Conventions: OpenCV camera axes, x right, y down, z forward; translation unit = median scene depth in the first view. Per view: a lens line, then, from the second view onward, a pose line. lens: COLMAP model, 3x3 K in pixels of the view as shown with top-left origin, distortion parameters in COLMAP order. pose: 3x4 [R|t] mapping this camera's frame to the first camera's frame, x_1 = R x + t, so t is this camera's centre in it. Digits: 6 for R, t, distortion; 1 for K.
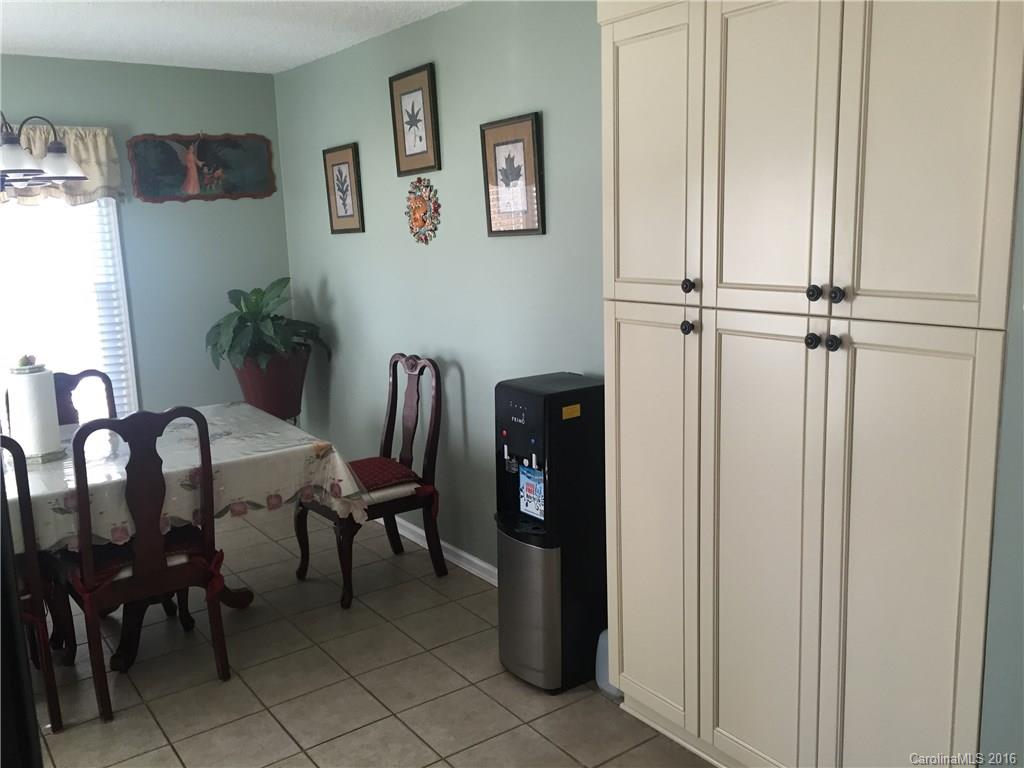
lens RADIAL K [[865.3, 0, 515.5], [0, 865.3, 387.2], [0, 0, 1]] dist [0.051436, -0.027260]
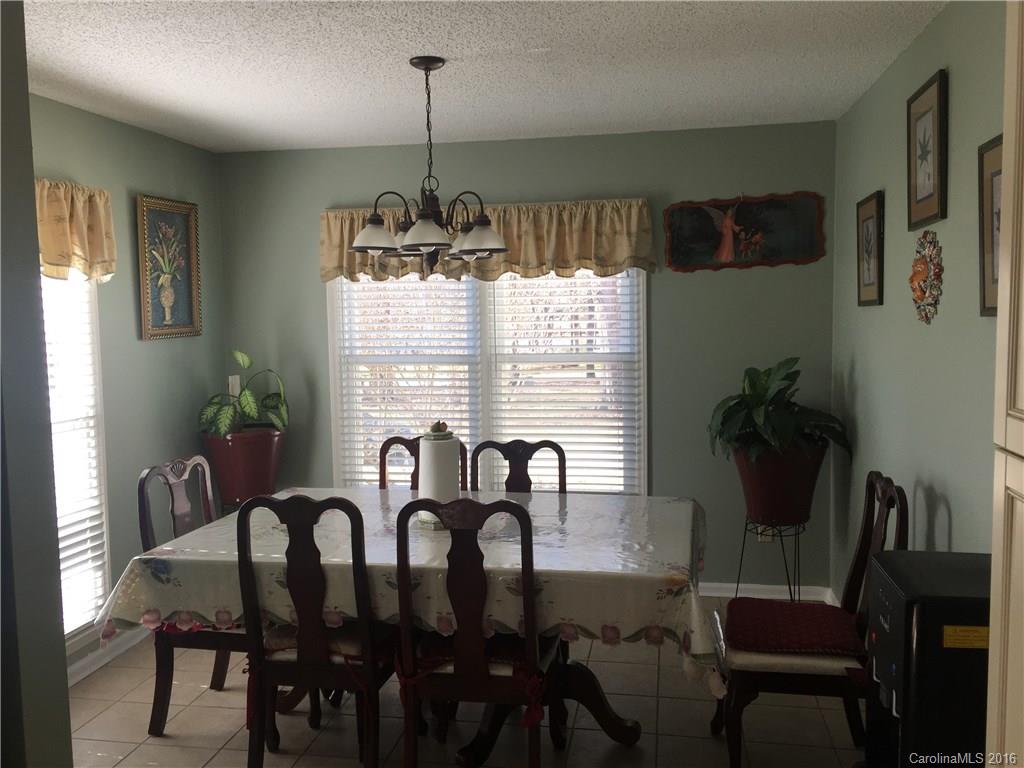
lens RADIAL K [[865.3, 0, 513.4], [0, 865.3, 383.0], [0, 0, 1]] dist [0.051436, -0.027260]
pose [[0.695876, 0.080410, -0.713646, 0.150868], [-0.136216, 0.990452, -0.021225, -0.049013], [0.705125, 0.111980, 0.700185, 0.236065]]
